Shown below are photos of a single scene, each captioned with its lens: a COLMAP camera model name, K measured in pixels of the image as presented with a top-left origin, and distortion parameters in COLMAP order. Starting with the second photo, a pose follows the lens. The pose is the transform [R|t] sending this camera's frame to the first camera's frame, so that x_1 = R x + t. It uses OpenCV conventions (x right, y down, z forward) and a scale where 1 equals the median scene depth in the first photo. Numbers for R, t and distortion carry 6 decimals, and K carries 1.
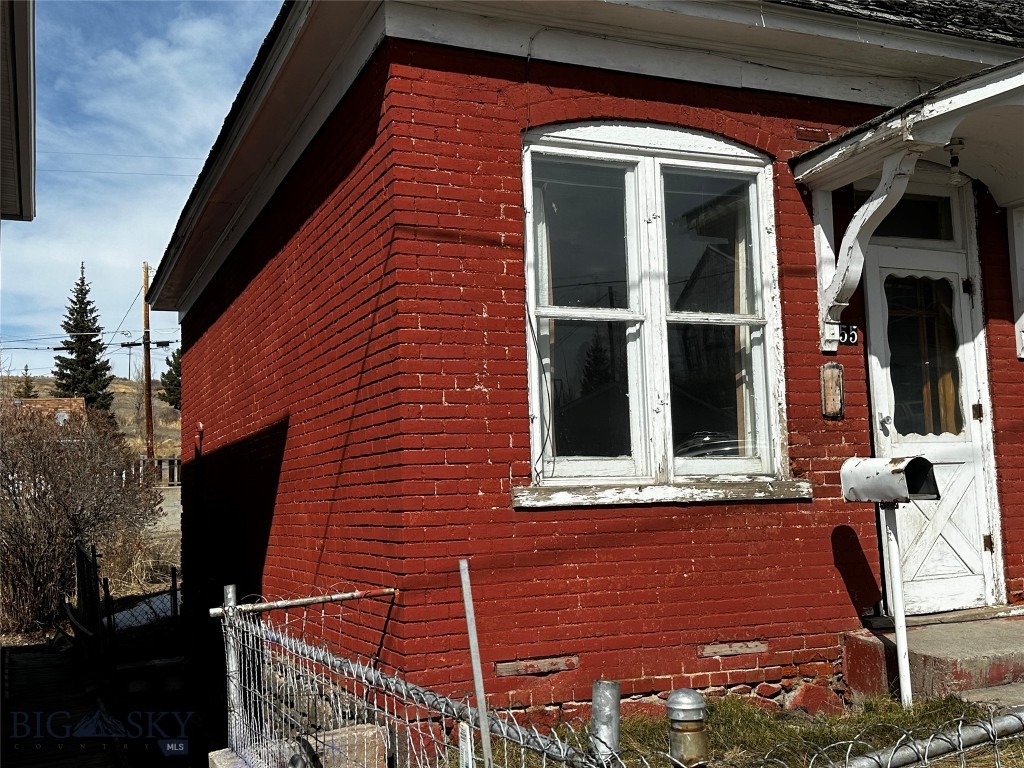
lens RADIAL K [[1061.3, 0, 512.0], [0, 1061.3, 384.0], [0, 0, 1]] dist [0.213069, -0.445840]
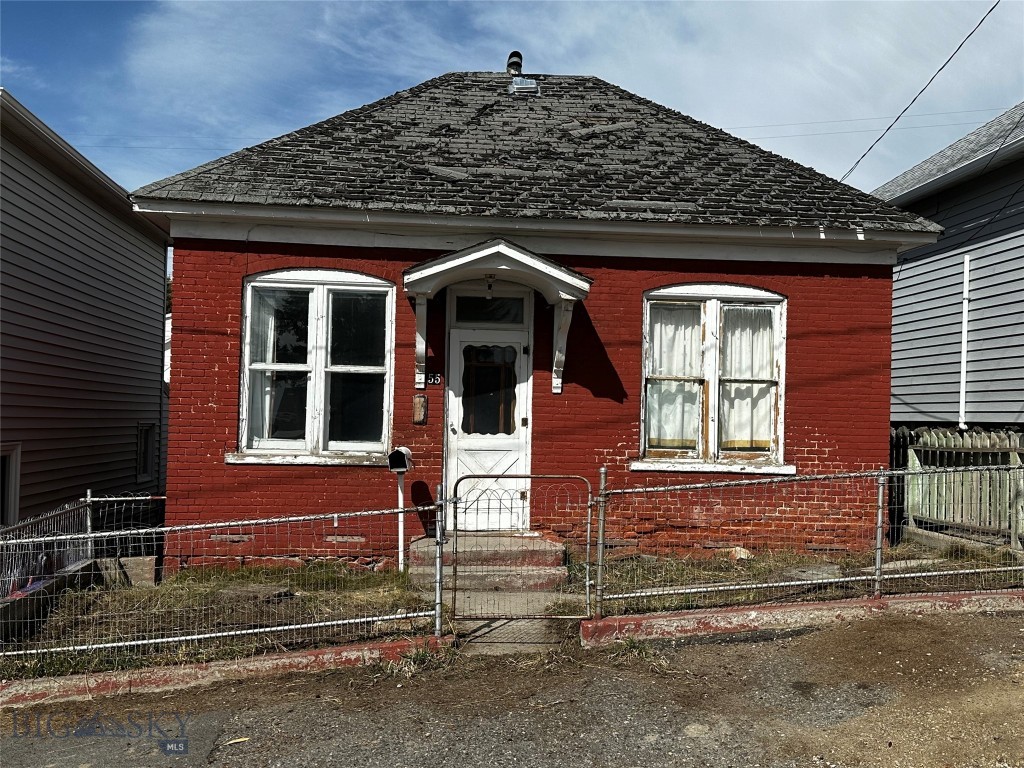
lens RADIAL K [[1061.3, 0, 512.0], [0, 1061.3, 384.0], [0, 0, 1]] dist [0.213069, -0.445840]
pose [[0.949462, 0.044960, -0.310647, 1.060348], [-0.021688, 0.996720, 0.077970, -0.192392], [0.313133, -0.067293, 0.947322, -0.725083]]
